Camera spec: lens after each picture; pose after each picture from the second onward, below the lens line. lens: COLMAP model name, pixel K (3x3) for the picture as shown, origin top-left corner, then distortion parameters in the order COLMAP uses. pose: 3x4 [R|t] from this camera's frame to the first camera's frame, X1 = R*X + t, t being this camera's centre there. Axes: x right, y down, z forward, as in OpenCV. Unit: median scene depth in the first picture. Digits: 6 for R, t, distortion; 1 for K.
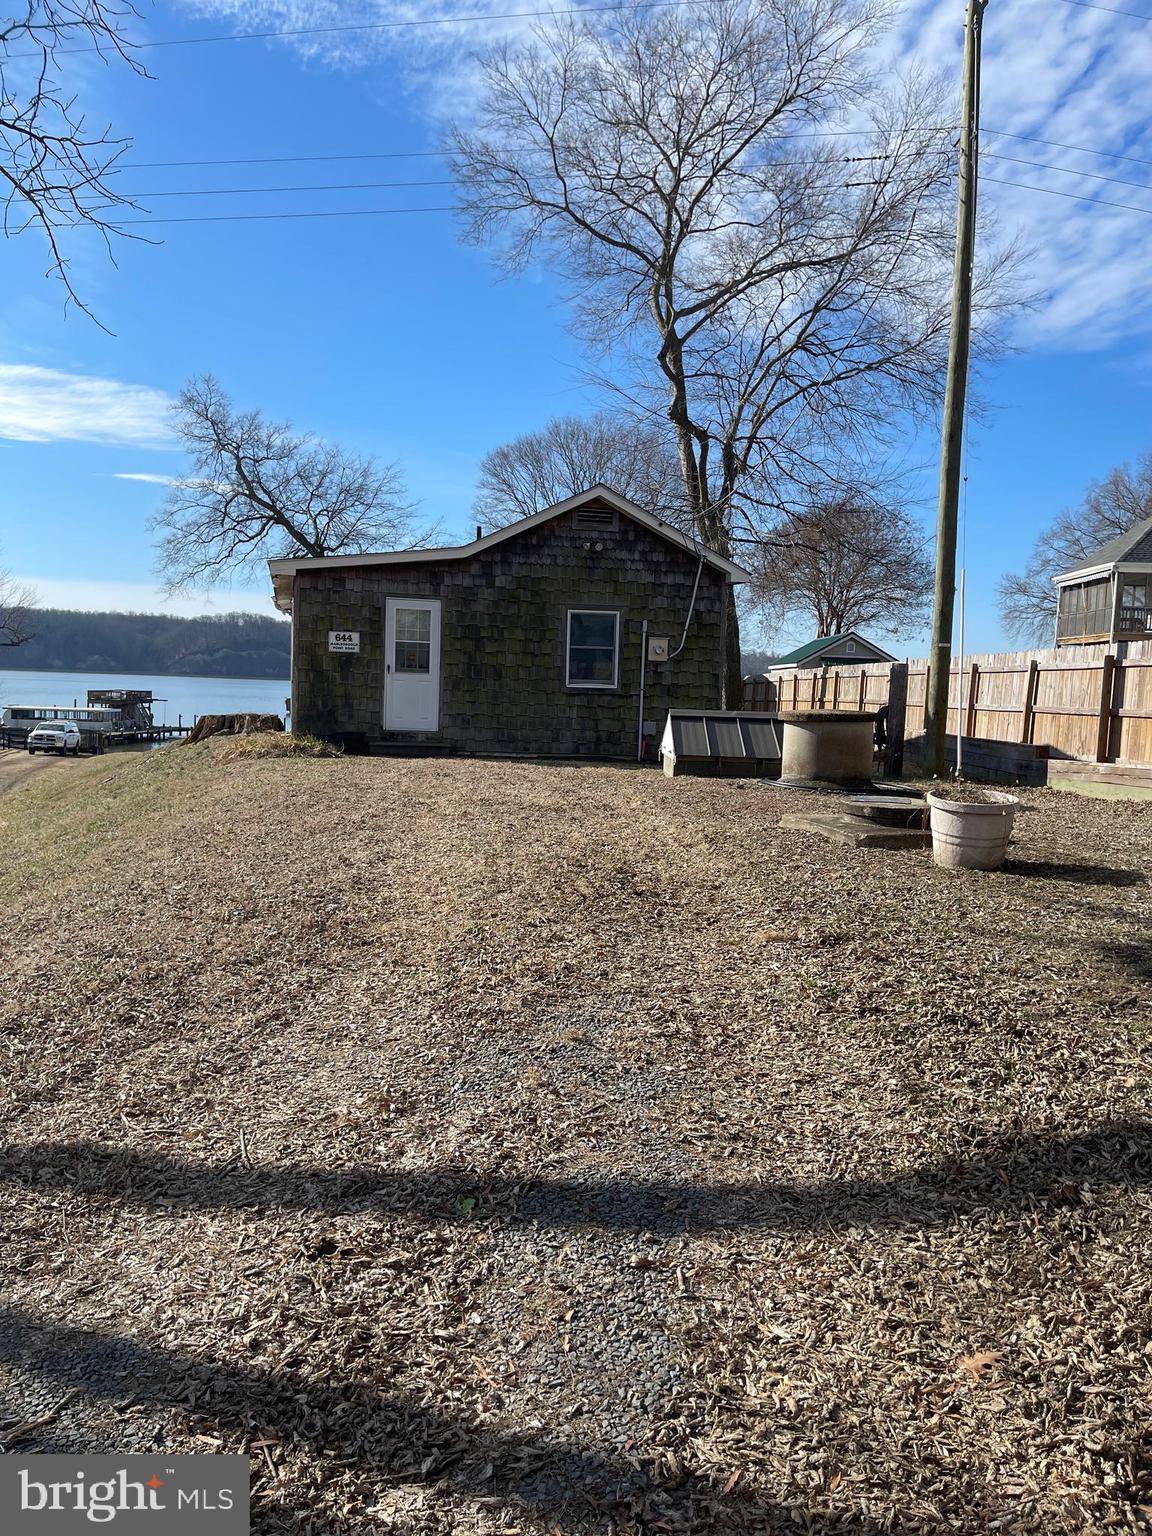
lens RADIAL K [[1168.4, 0, 571.7], [0, 1168.4, 780.6], [0, 0, 1]] dist [0.069744, -0.067267]
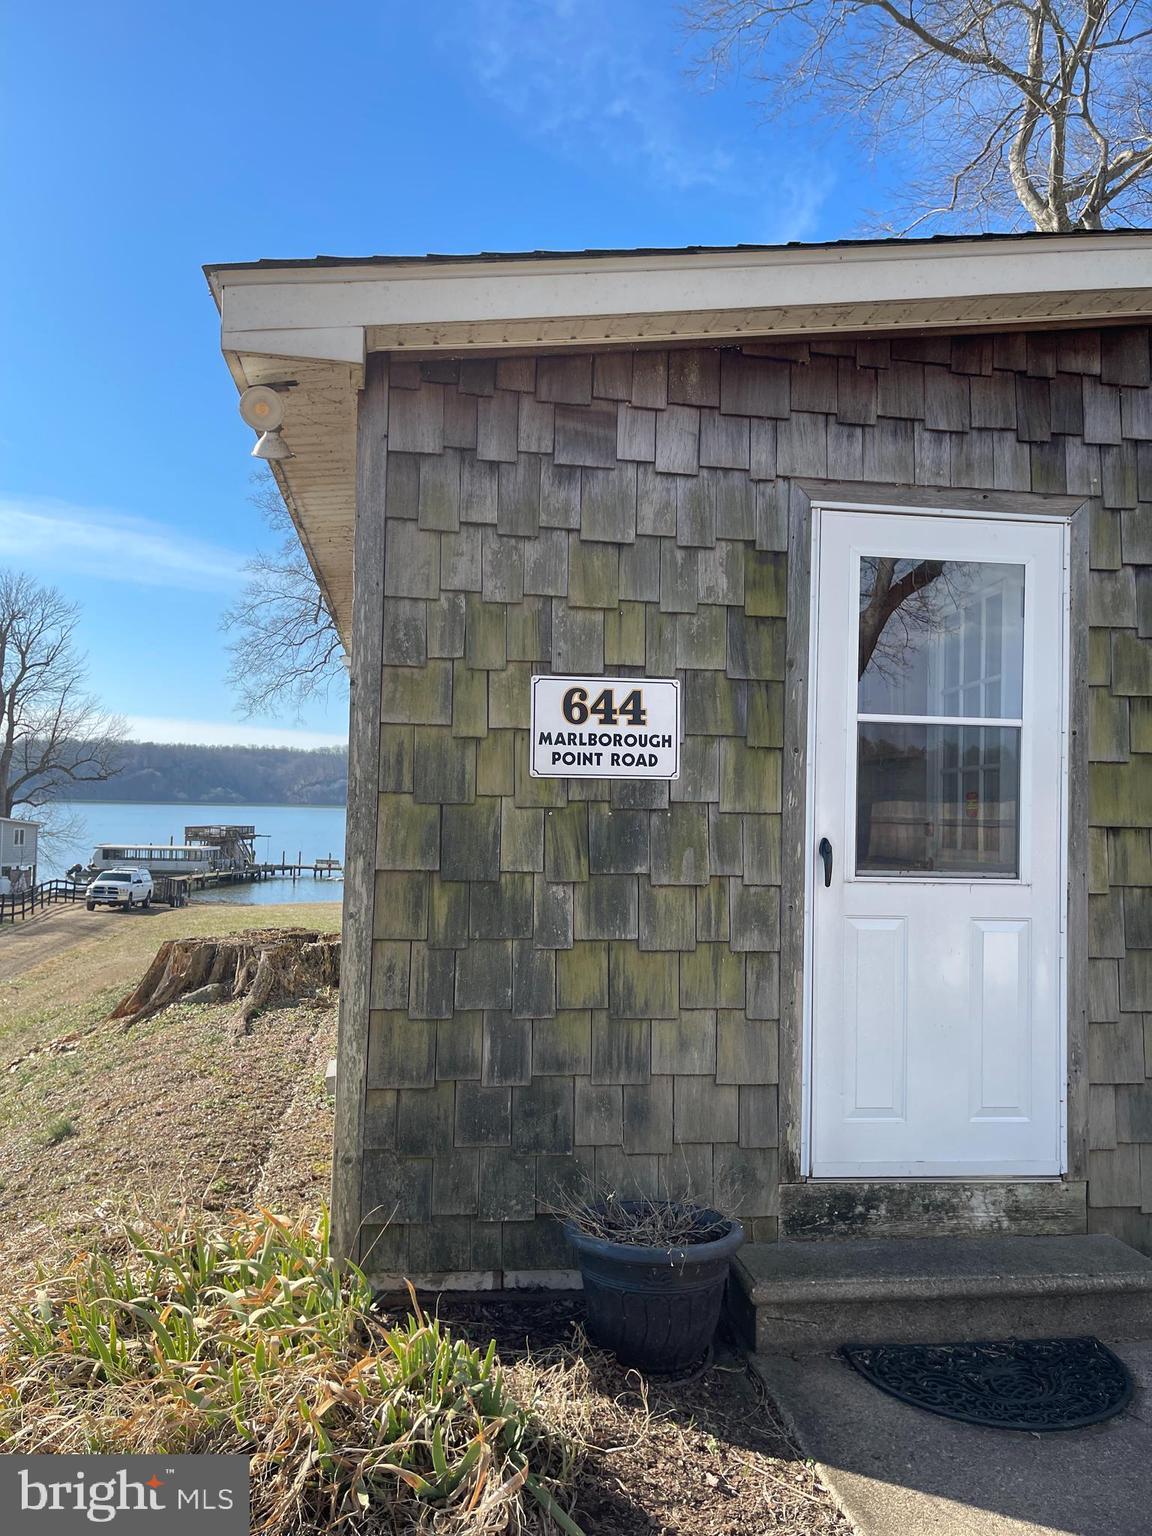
lens RADIAL K [[1168.2, 0, 581.9], [0, 1168.2, 785.2], [0, 0, 1]] dist [0.068323, -0.085908]
pose [[0.996411, -0.013323, -0.083592, -0.113980], [0.004634, 0.994641, -0.103287, -0.055547], [0.084520, 0.102529, 0.991133, 0.505715]]
